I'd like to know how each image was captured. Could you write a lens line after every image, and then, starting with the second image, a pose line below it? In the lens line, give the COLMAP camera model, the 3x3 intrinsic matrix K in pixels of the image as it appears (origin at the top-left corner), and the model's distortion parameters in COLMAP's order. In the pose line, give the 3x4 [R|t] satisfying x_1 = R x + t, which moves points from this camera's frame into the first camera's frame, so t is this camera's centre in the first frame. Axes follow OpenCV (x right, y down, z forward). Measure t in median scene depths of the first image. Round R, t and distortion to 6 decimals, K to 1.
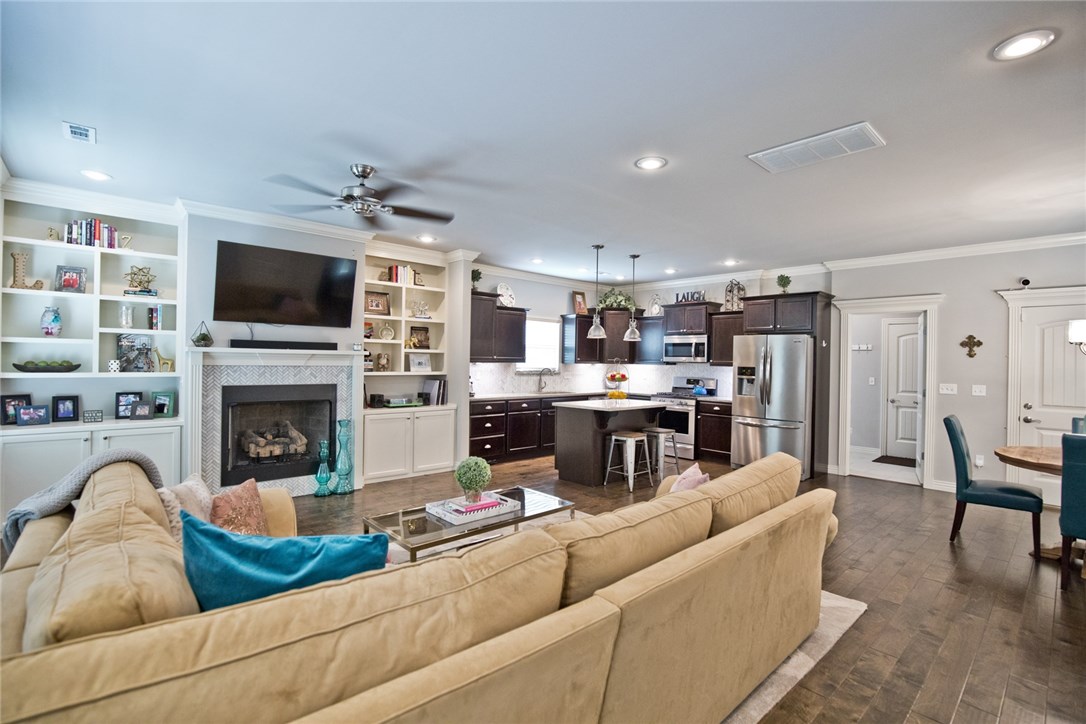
lens RADIAL K [[502.9, 0, 543.9], [0, 502.9, 356.6], [0, 0, 1]] dist [-0.033721, 0.005068]
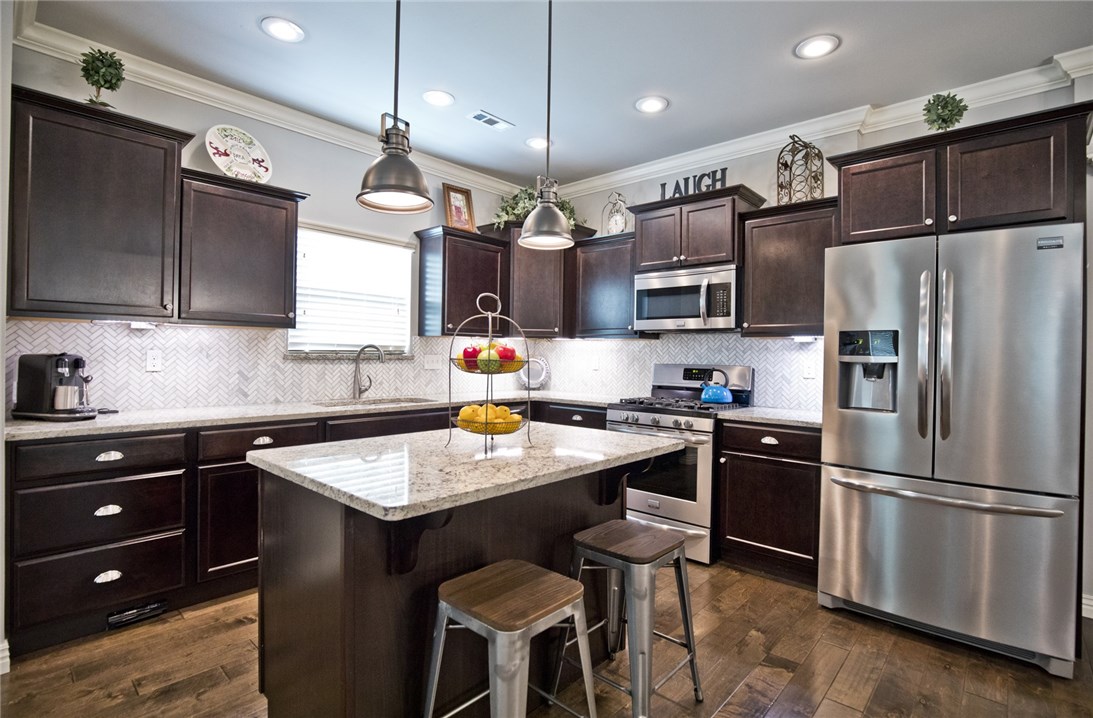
lens RADIAL K [[522.3, 0, 549.7], [0, 522.3, 349.9], [0, 0, 1]] dist [-0.023665, 0.002687]
pose [[0.995654, -0.001711, 0.093114, 0.133491], [0.001778, 0.999998, -0.000639, 0.031545], [-0.093113, 0.000802, 0.995655, 0.606086]]
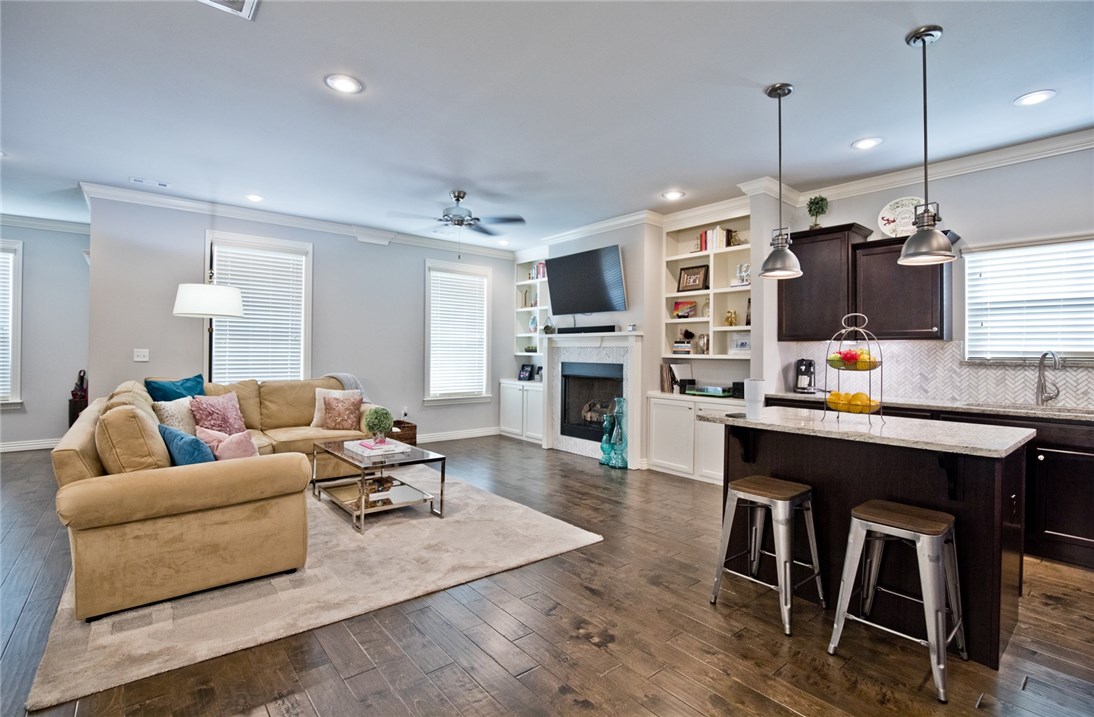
lens RADIAL K [[504.9, 0, 551.3], [0, 504.9, 350.4], [0, 0, 1]] dist [-0.034970, 0.006849]
pose [[-0.041184, -0.022131, -0.998906, 0.498521], [-0.006031, 0.999742, -0.021901, 0.037967], [0.999133, 0.005122, -0.041307, 0.671238]]
